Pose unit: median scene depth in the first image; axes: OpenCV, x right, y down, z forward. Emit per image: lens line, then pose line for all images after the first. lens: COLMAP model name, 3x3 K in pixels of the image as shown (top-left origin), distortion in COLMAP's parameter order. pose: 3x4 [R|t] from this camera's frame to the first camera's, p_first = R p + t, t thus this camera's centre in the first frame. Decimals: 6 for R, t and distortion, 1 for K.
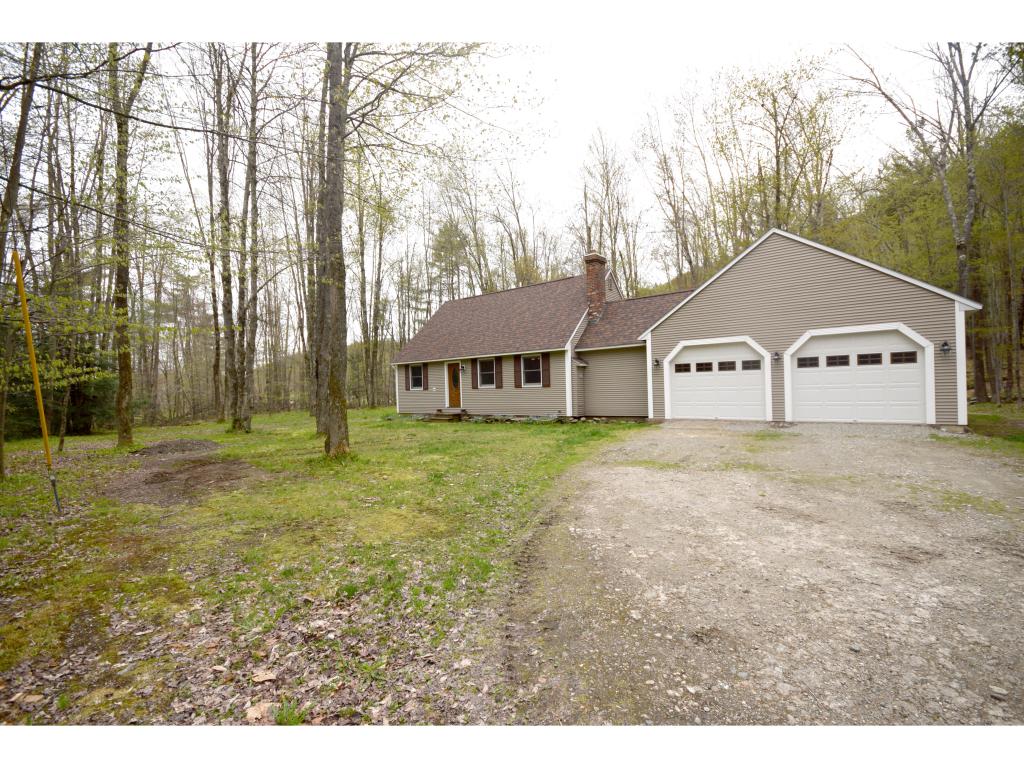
lens RADIAL K [[475.8, 0, 494.3], [0, 475.8, 387.5], [0, 0, 1]] dist [0.001790, 0.000065]
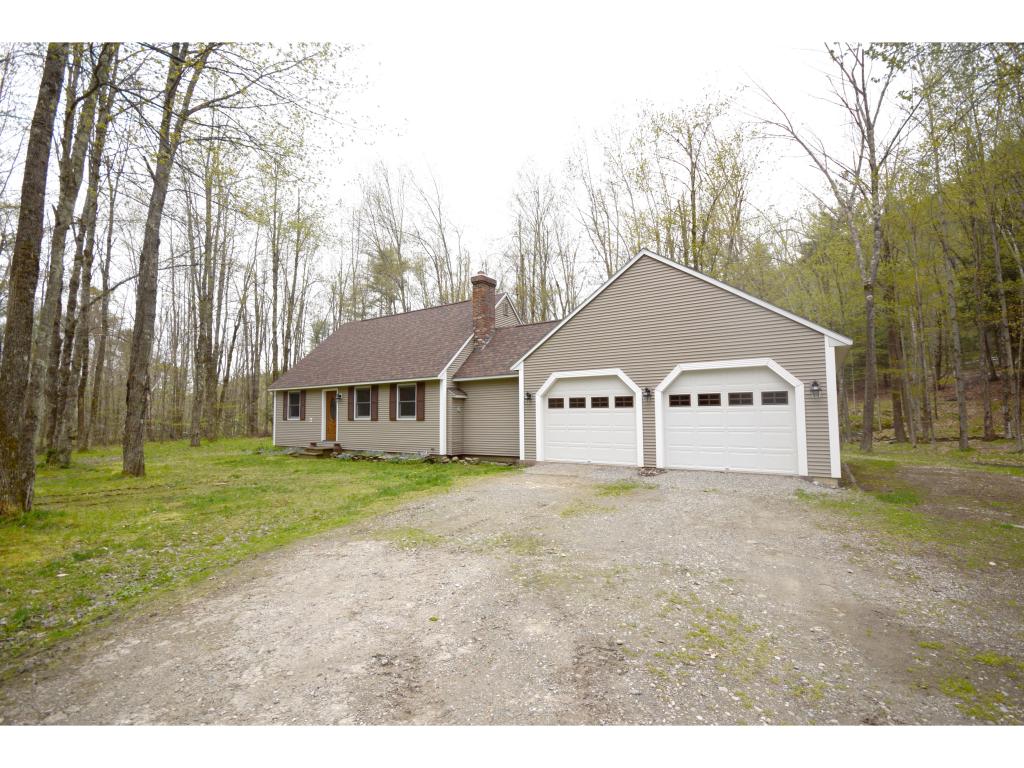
lens RADIAL K [[475.8, 0, 494.3], [0, 475.8, 387.5], [0, 0, 1]] dist [0.001790, 0.000065]
pose [[0.996779, 0.025232, 0.076120, 0.173807], [-0.020641, 0.997955, -0.060501, -0.011511], [-0.077491, 0.058735, 0.995261, 0.105301]]
